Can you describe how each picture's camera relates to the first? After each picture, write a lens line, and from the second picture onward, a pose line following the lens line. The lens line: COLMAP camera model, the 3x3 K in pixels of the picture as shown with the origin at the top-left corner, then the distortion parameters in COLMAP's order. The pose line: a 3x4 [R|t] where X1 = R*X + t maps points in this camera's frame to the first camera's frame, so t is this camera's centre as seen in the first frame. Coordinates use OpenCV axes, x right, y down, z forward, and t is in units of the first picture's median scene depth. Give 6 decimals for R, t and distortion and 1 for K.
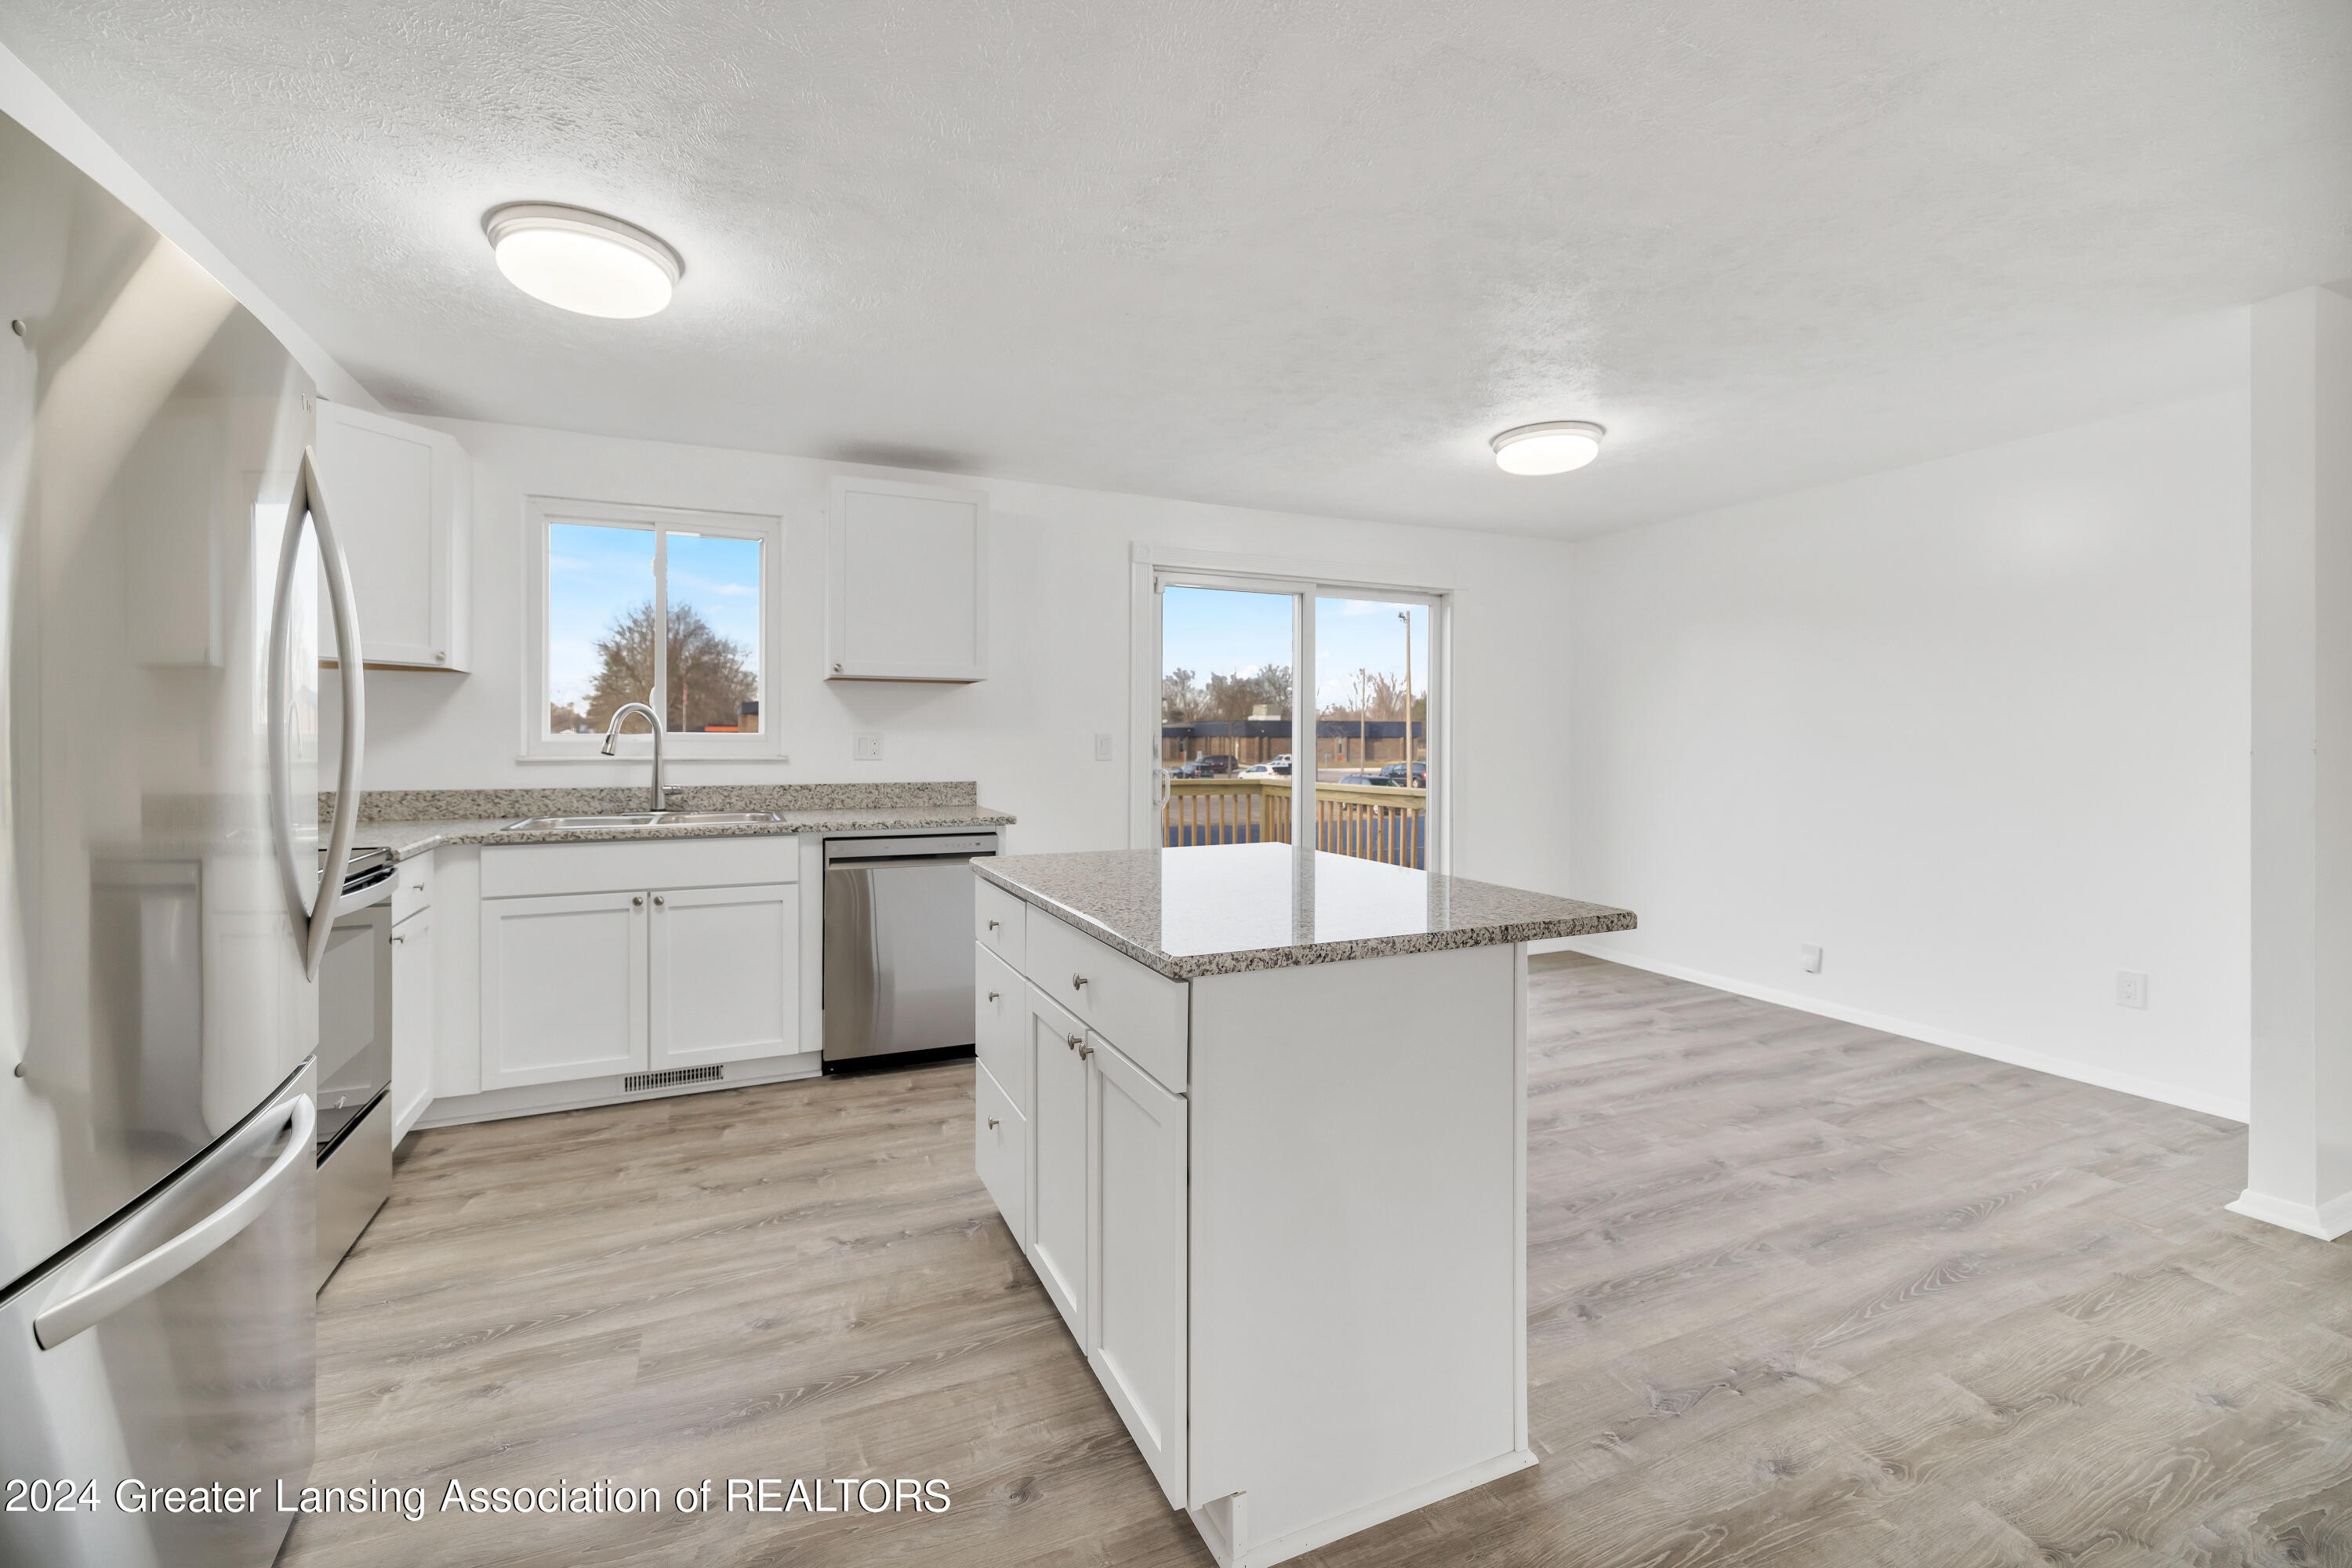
lens RADIAL K [[988.3, 0, 1168.1], [0, 988.3, 739.9], [0, 0, 1]] dist [-0.001009, 0.000758]
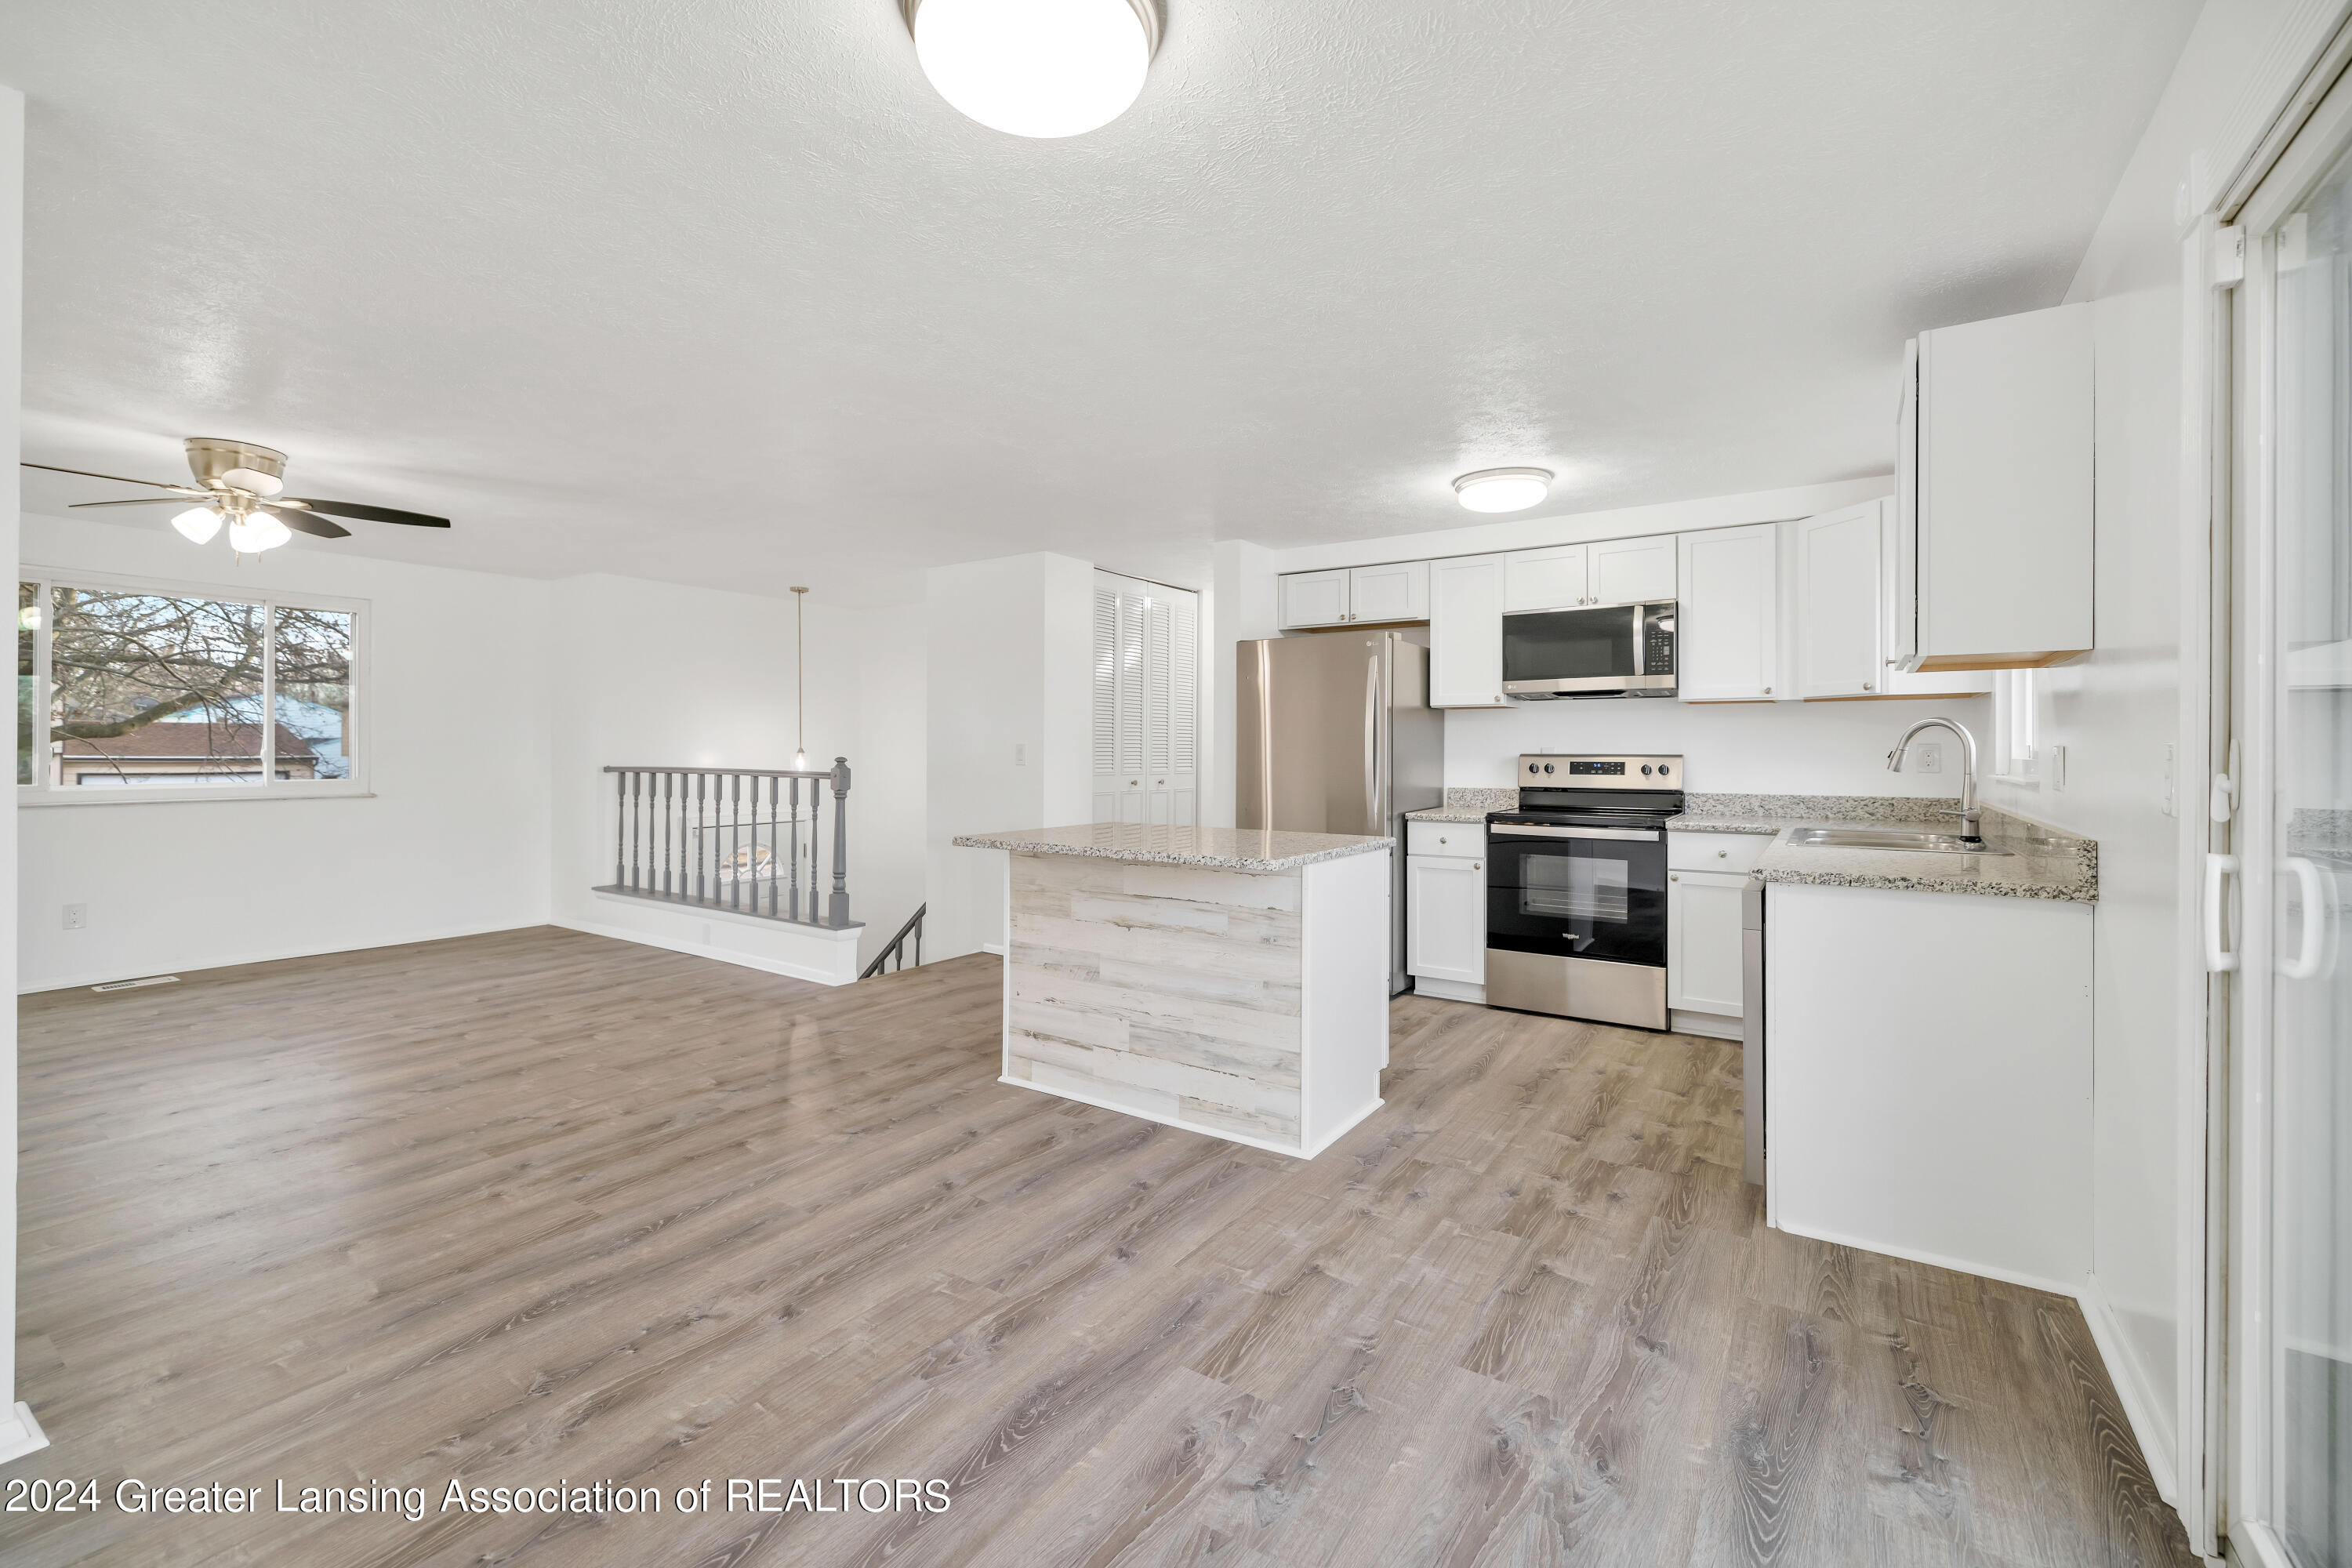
lens RADIAL K [[988.3, 0, 1167.1], [0, 988.3, 744.5], [0, 0, 1]] dist [-0.001009, 0.000758]
pose [[-0.848501, -0.009186, -0.529114, 0.598016], [-0.009853, 0.999950, -0.001559, -0.003243], [0.529102, 0.003890, -0.848549, 1.494520]]
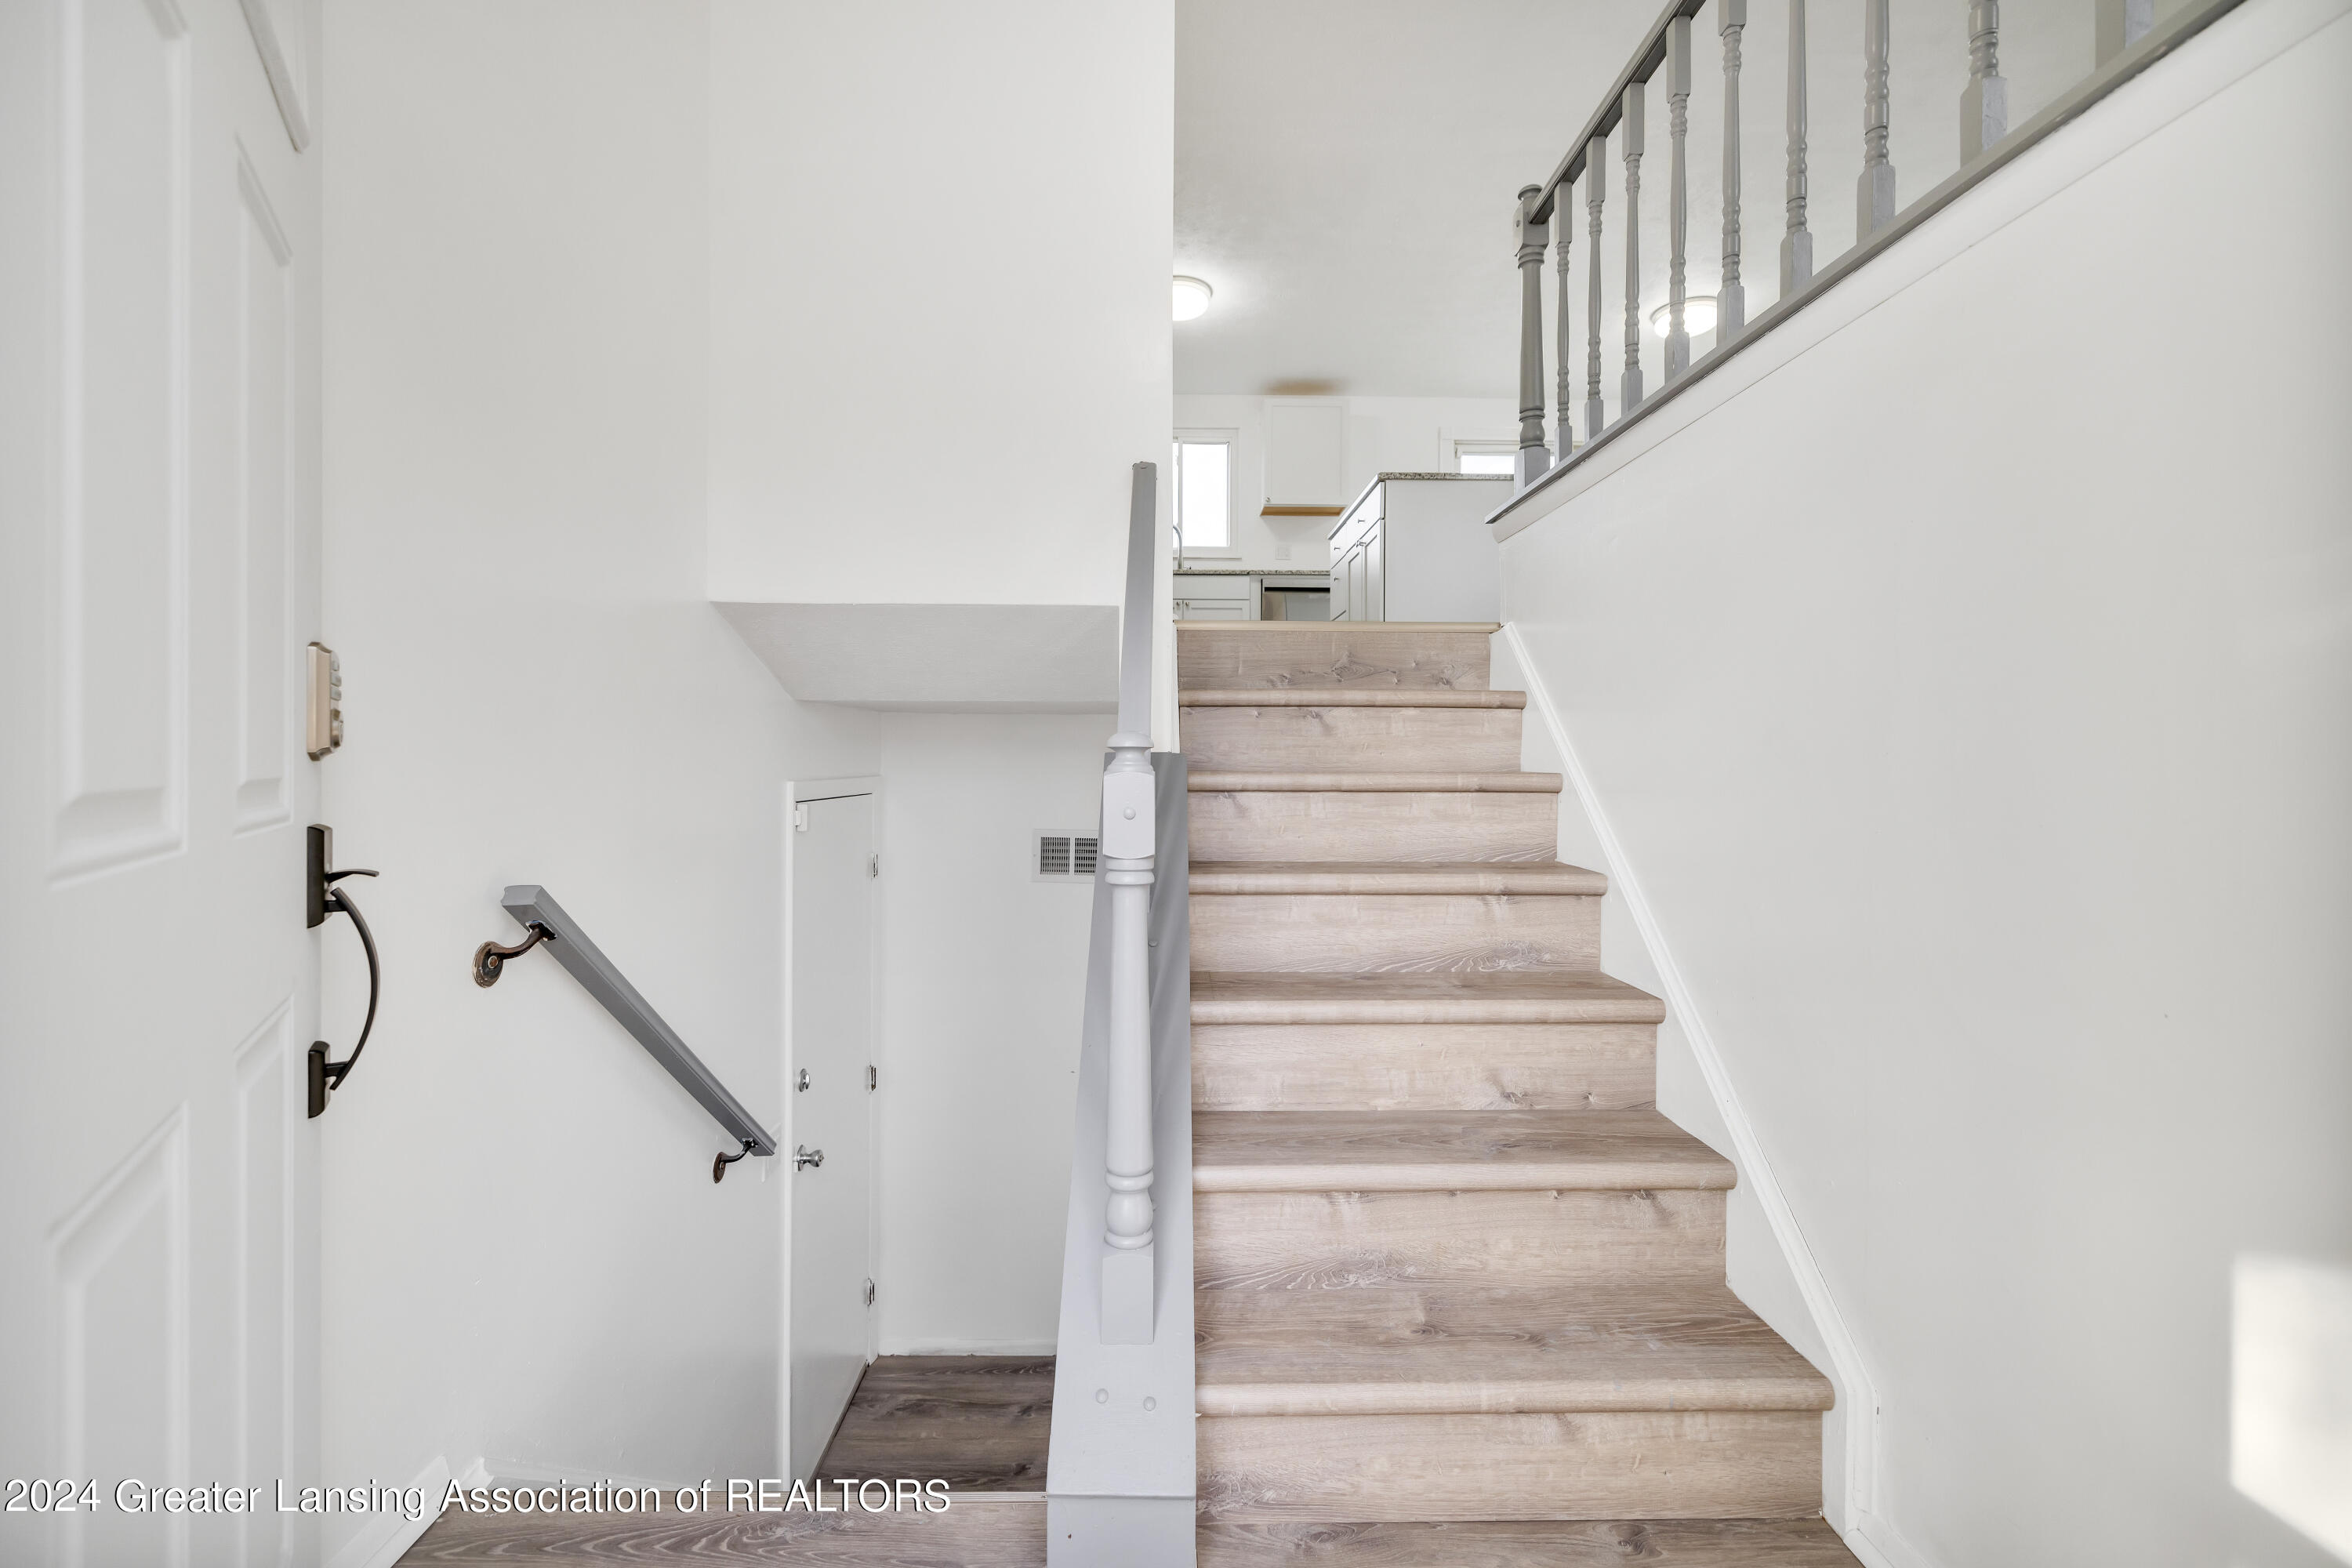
lens RADIAL K [[988.3, 0, 1175.0], [0, 988.3, 767.6], [0, 0, 1]] dist [-0.001009, 0.000758]
pose [[0.920211, 0.001080, -0.391421, 0.267163], [-0.001455, 0.999999, -0.000660, 0.484460], [0.391420, 0.001176, 0.920212, -0.890449]]
